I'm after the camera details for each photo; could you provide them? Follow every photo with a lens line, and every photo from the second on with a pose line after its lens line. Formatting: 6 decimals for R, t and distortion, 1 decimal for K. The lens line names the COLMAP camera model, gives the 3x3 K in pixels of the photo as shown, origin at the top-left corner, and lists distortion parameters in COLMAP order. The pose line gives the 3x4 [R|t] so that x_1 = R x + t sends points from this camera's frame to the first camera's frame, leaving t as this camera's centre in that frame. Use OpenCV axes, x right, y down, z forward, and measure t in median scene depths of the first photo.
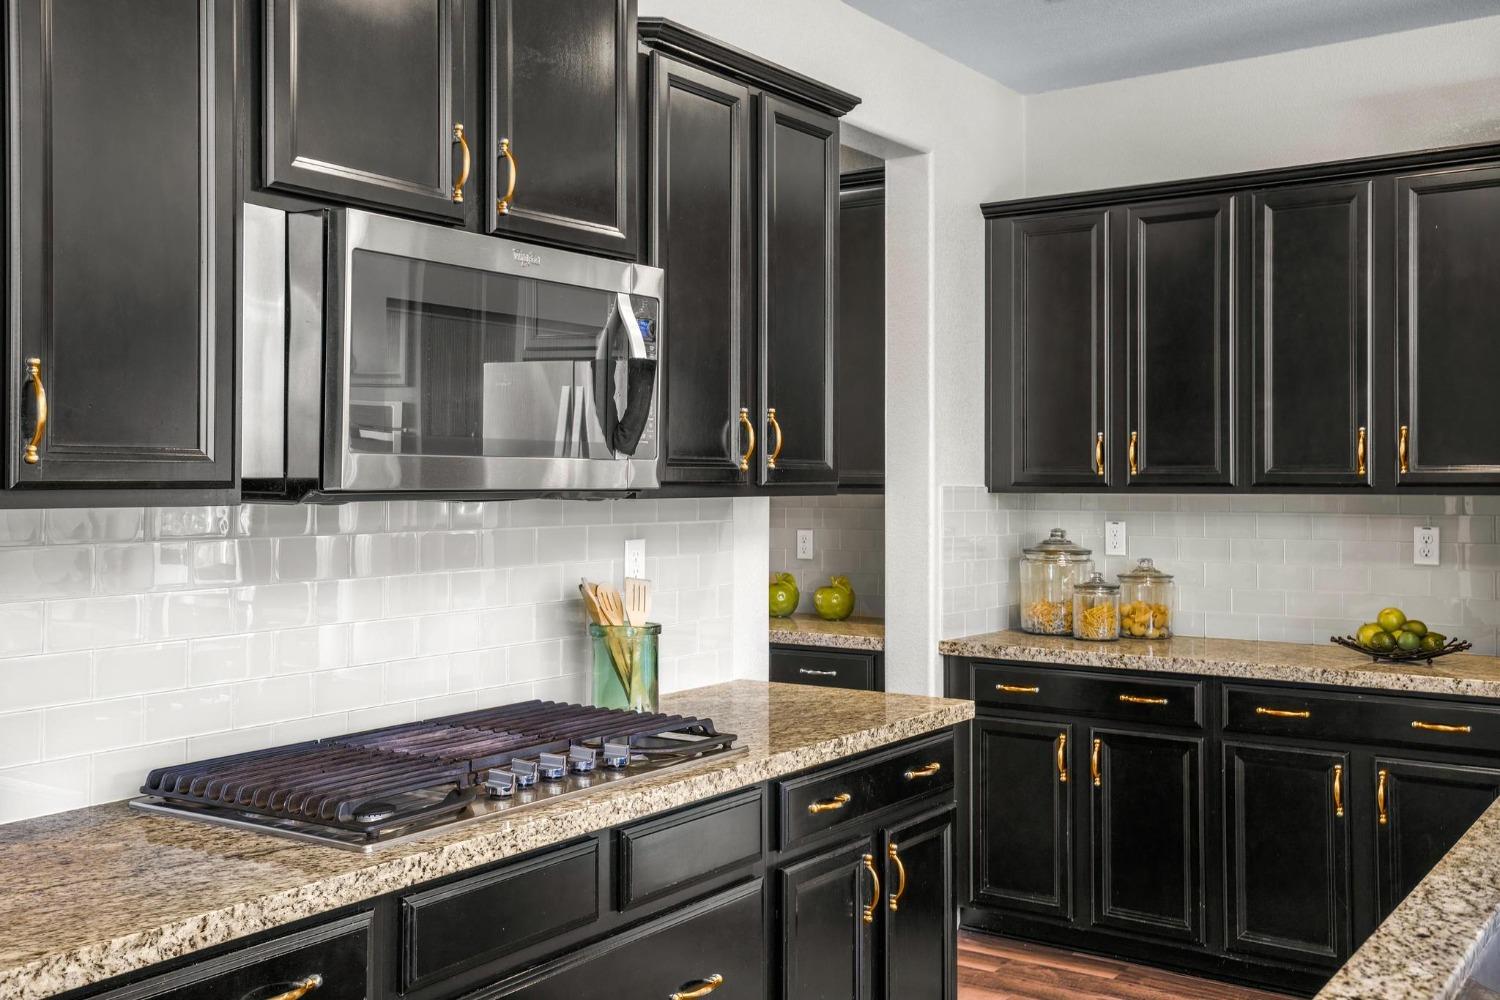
lens RADIAL K [[1393.8, 0, 739.0], [0, 1393.8, 490.3], [0, 0, 1]] dist [0.038364, 0.000000]
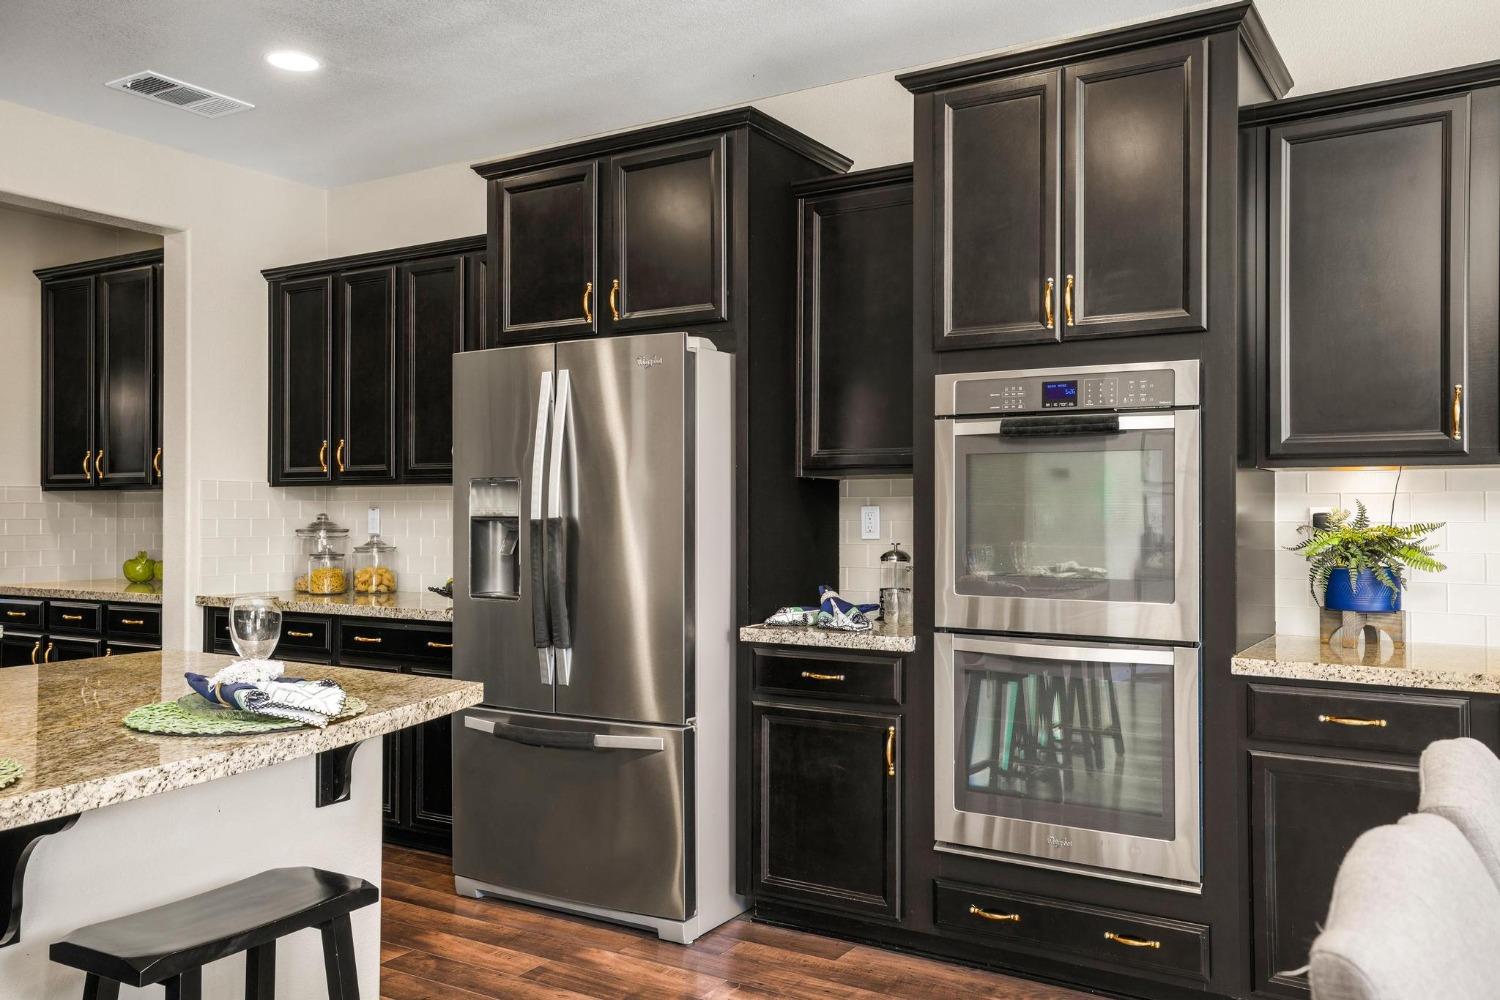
lens RADIAL K [[1238.9, 0, 742.4], [0, 1238.9, 500.8], [0, 0, 1]] dist [0.035691, 0.011571]
pose [[0.999969, -0.005330, -0.005838, 0.664034], [0.005264, 0.999922, -0.011328, 0.032859], [0.005898, 0.011297, 0.999919, -0.188775]]
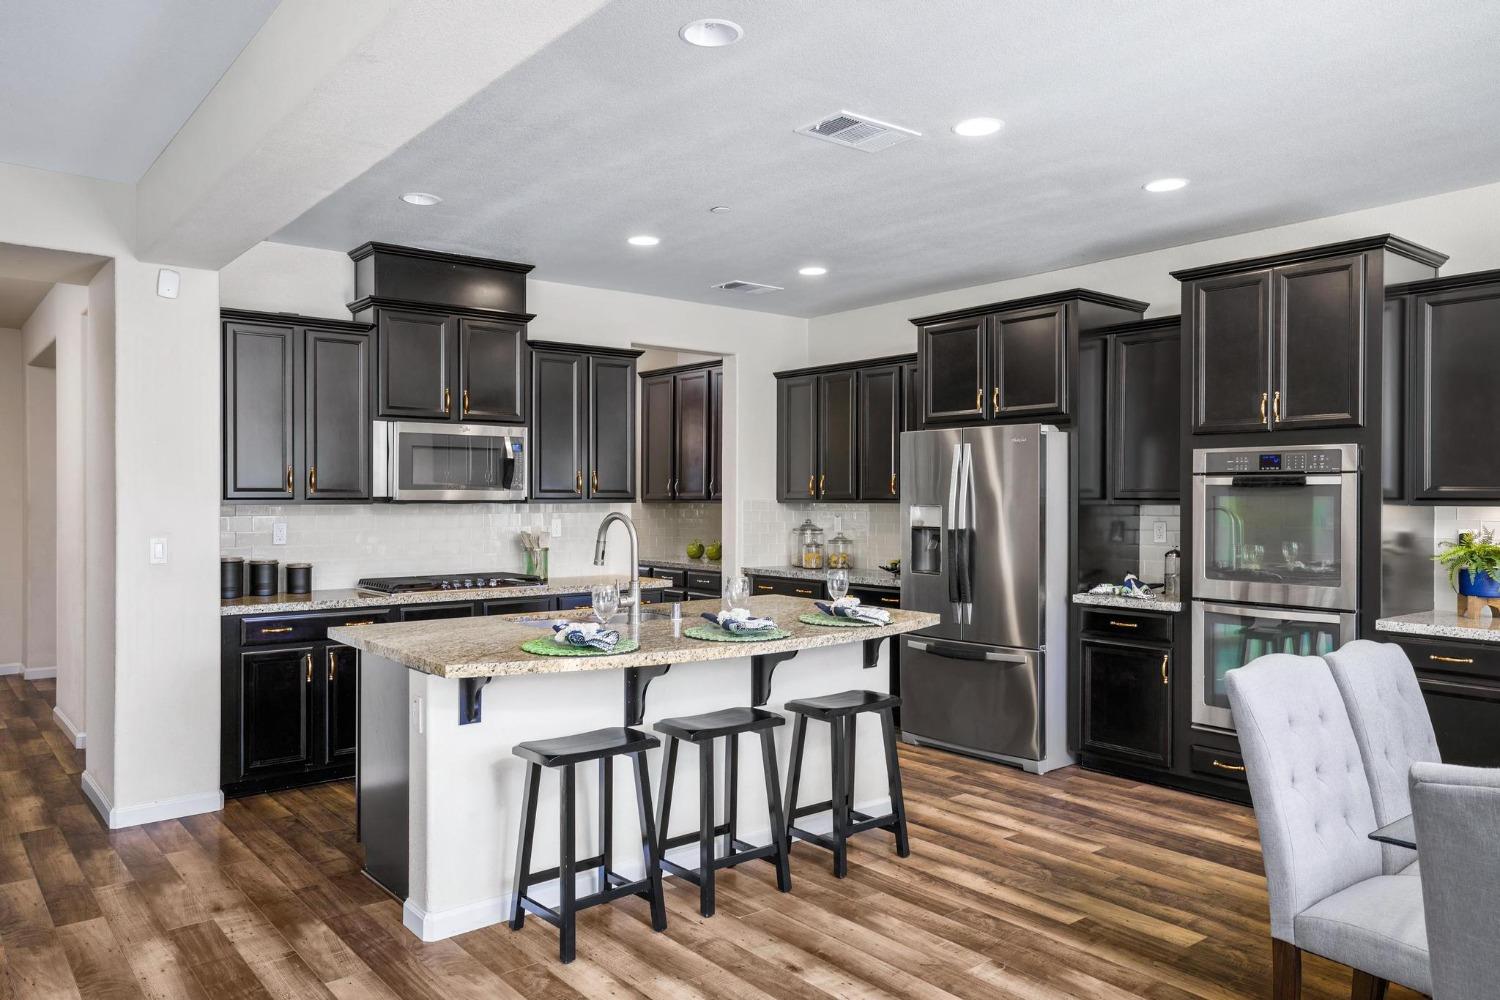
lens RADIAL K [[1056.2, 0, 745.9], [0, 1056.2, 495.9], [0, 0, 1]] dist [0.026209, 0.012114]
pose [[0.950700, -0.002113, -0.310104, 0.678333], [-0.000503, 0.999965, -0.008353, 0.005382], [0.310111, 0.008098, 0.950666, -0.632514]]
